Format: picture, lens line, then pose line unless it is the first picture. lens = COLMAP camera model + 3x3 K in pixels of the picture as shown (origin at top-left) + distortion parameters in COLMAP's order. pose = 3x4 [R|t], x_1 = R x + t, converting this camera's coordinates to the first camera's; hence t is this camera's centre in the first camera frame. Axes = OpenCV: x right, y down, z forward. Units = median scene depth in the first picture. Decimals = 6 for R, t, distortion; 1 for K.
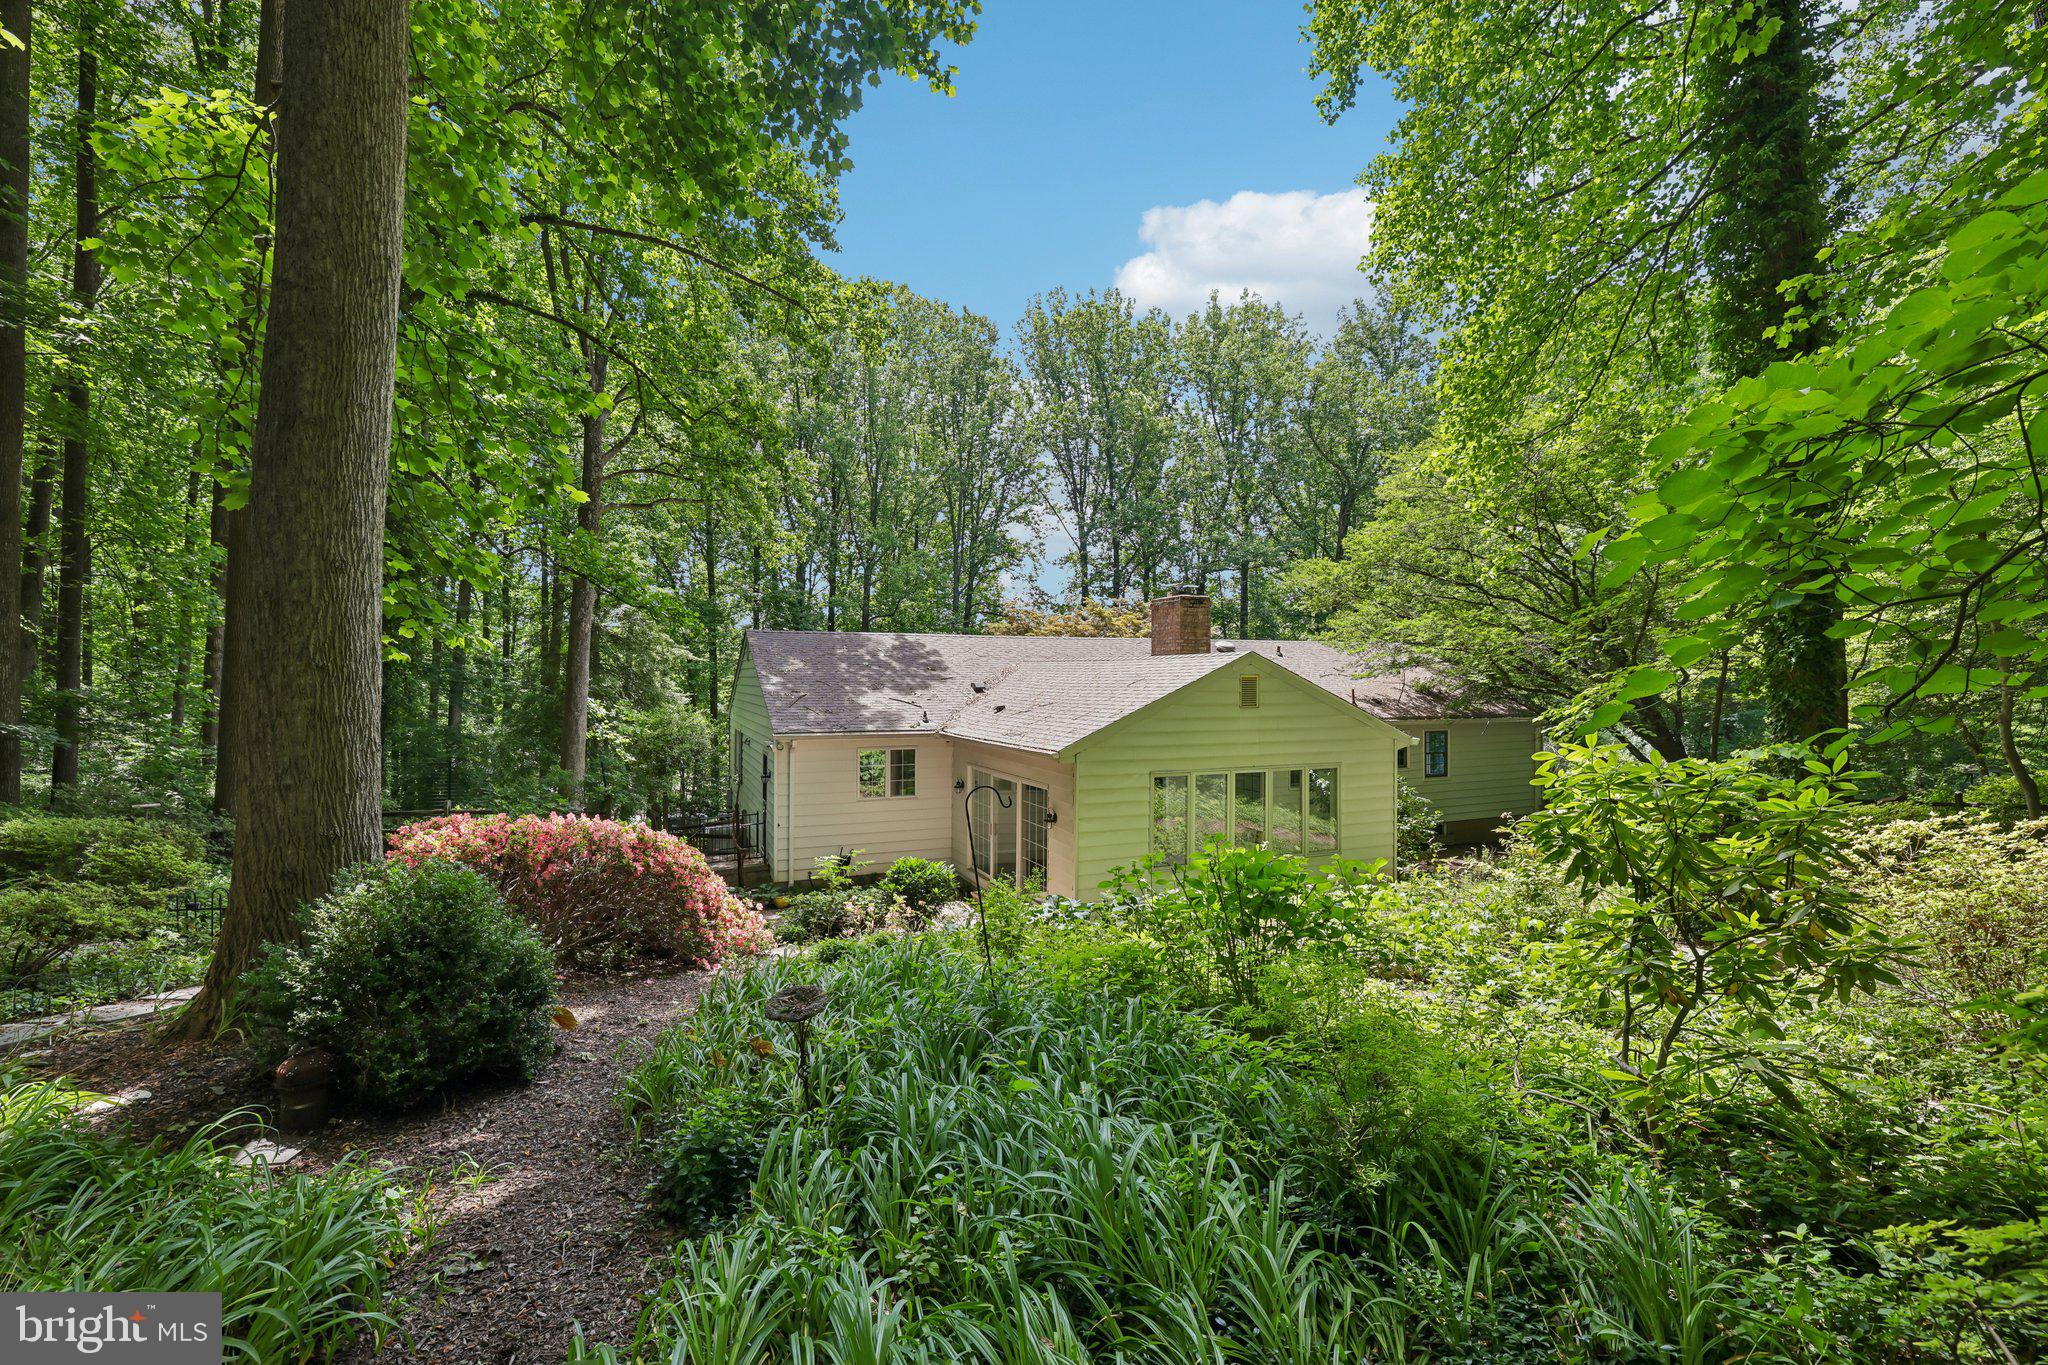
lens RADIAL K [[866.6, 0, 1015.3], [0, 866.6, 679.0], [0, 0, 1]] dist [0.002056, -0.000225]
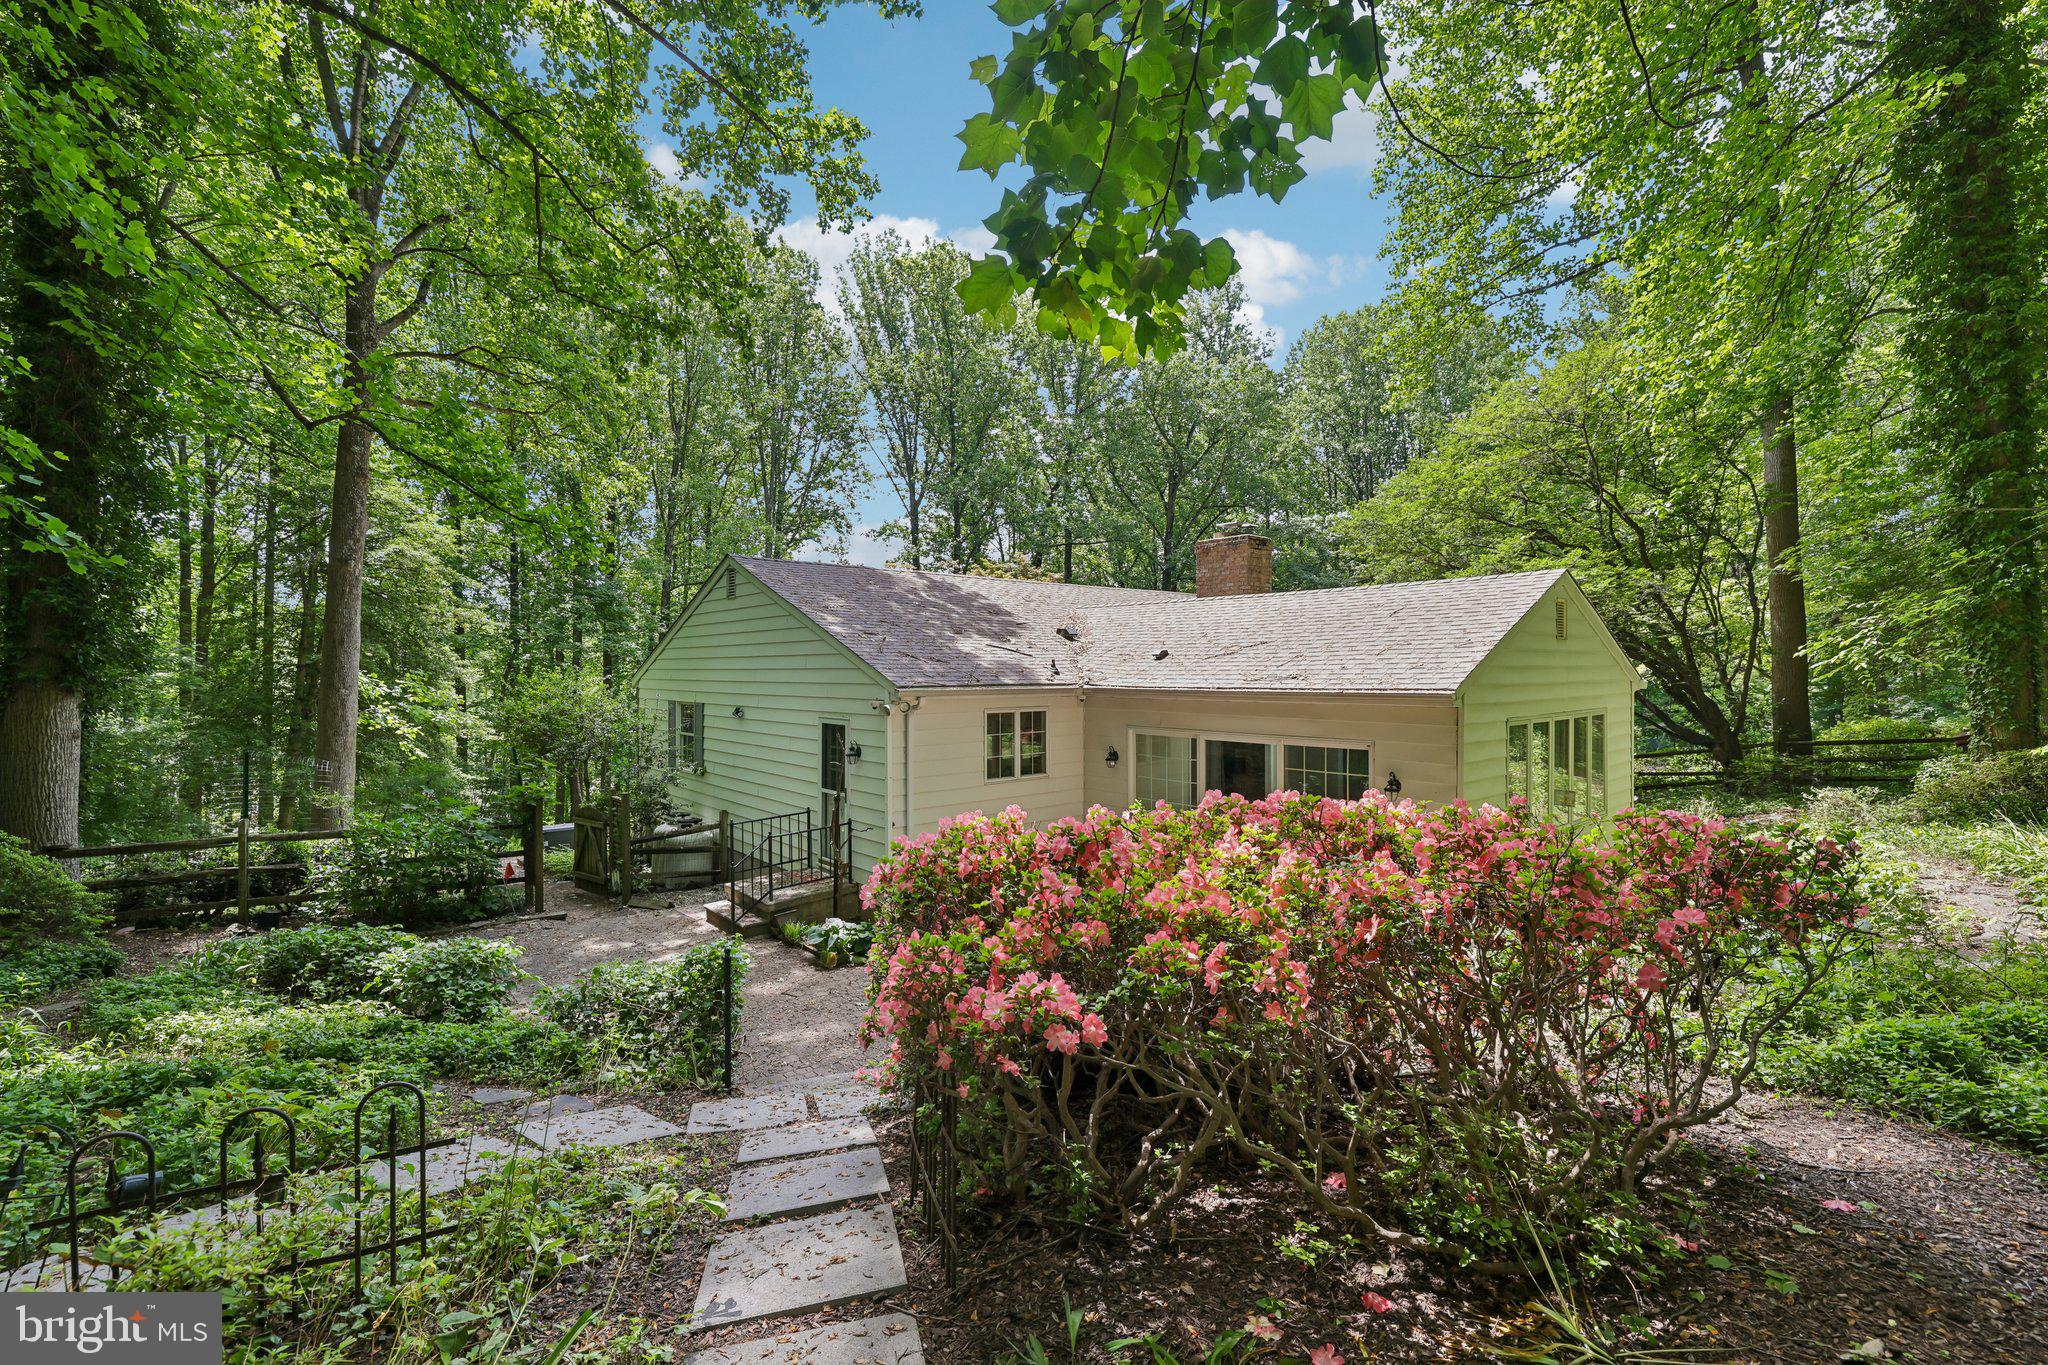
lens RADIAL K [[866.6, 0, 1029.8], [0, 866.6, 677.7], [0, 0, 1]] dist [0.002056, -0.000225]
pose [[0.949053, -0.007995, 0.315016, -0.202482], [0.005325, 0.999942, 0.009336, 0.025133], [-0.315073, -0.007183, 0.949040, 0.169228]]
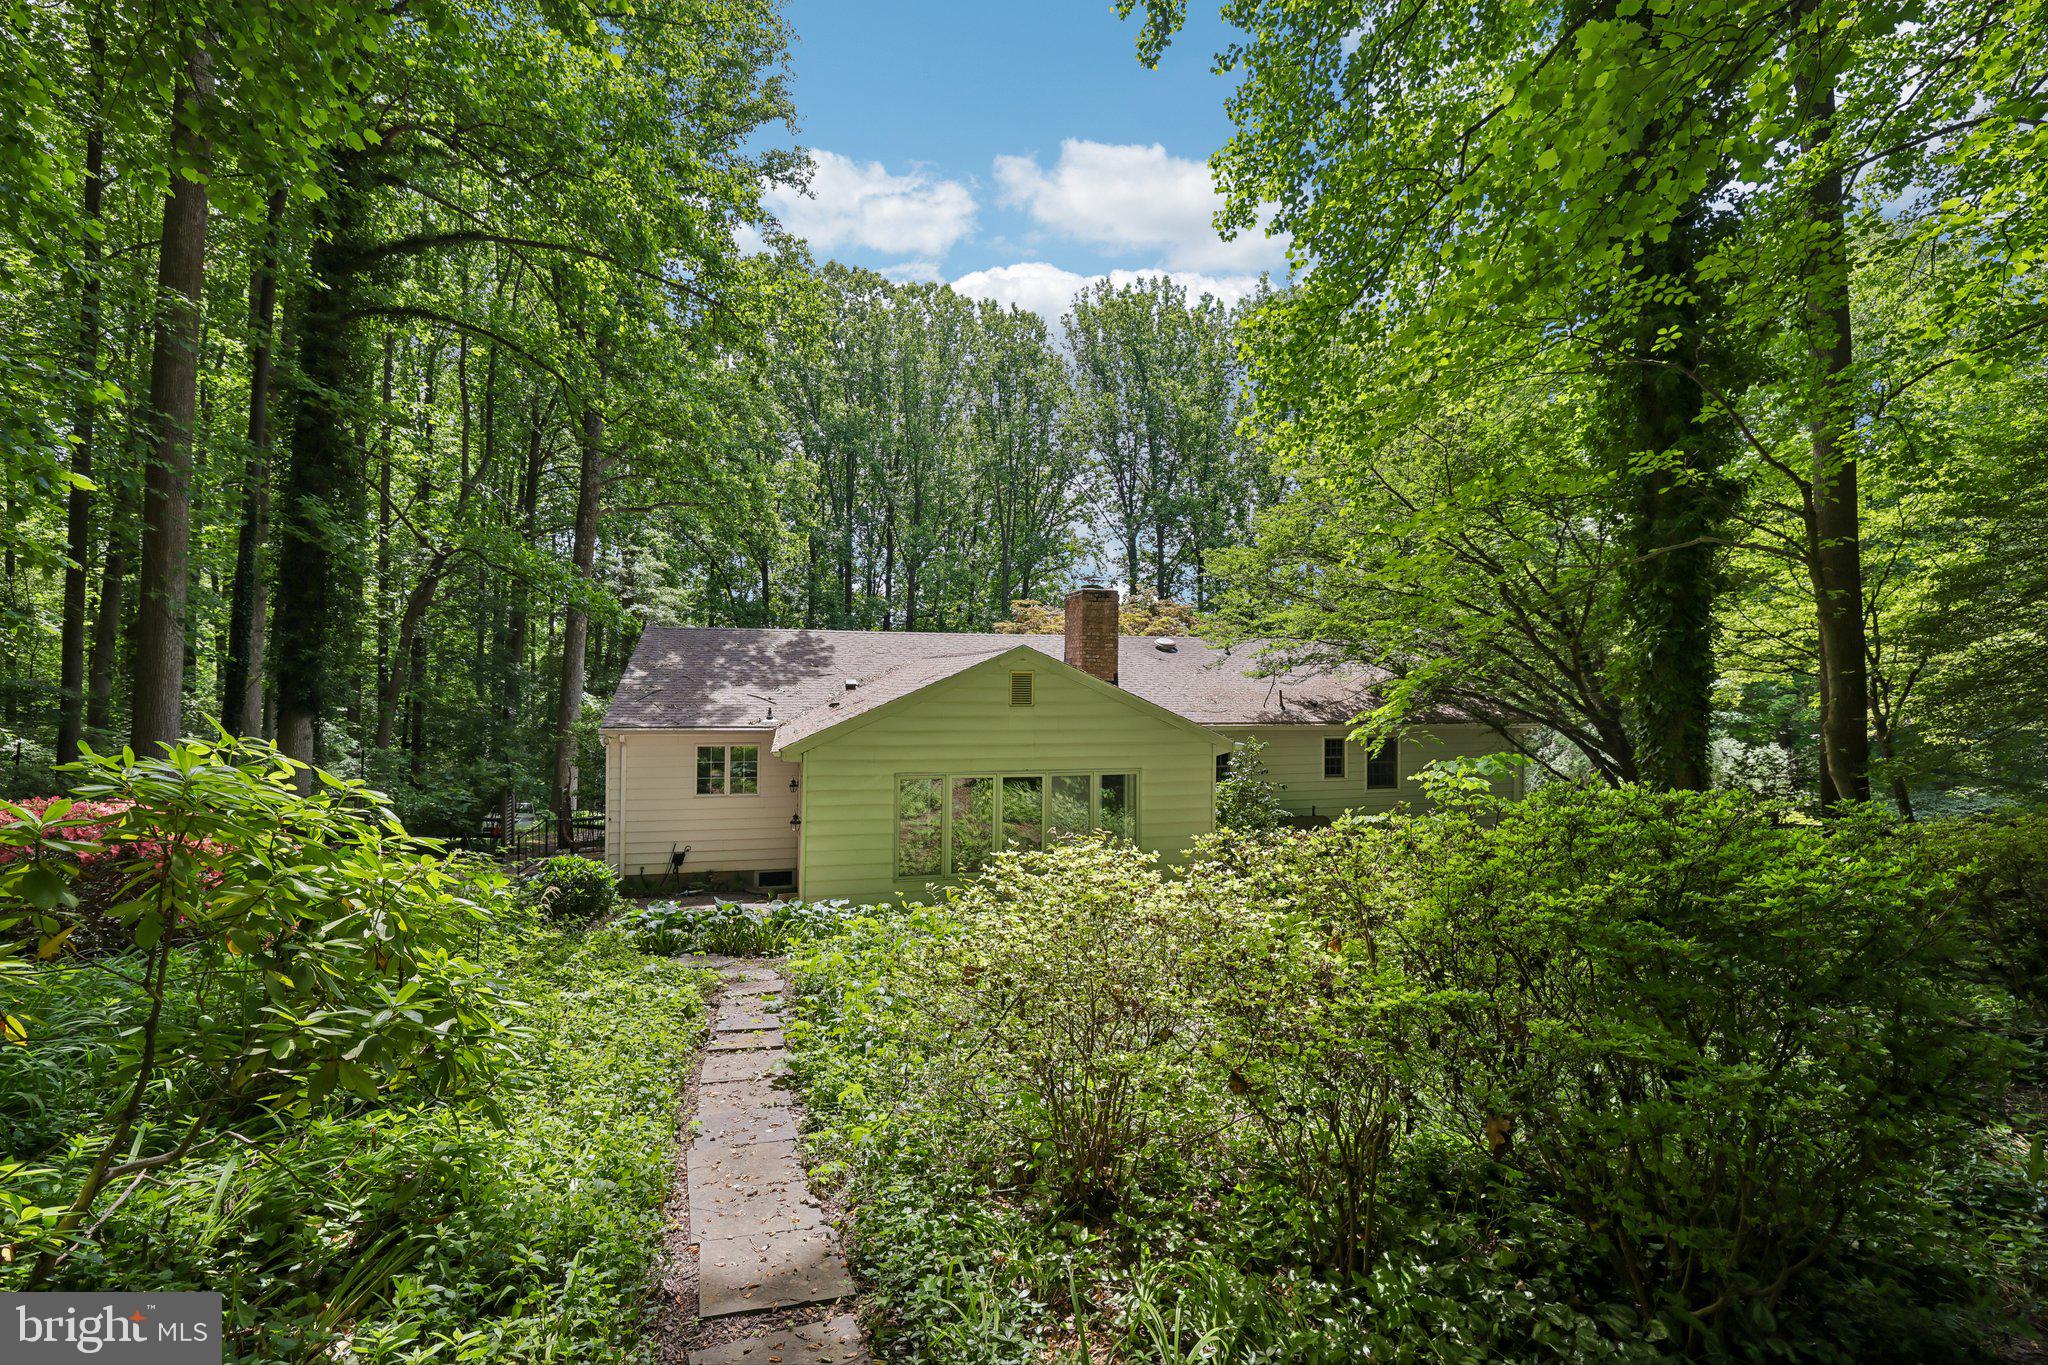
lens RADIAL K [[866.6, 0, 1014.3], [0, 866.6, 680.3], [0, 0, 1]] dist [0.002056, -0.000225]
pose [[0.990042, 0.007647, -0.140566, 0.174862], [-0.007711, 0.999970, 0.000087, 0.002615], [0.140562, 0.000998, 0.990071, 0.038784]]
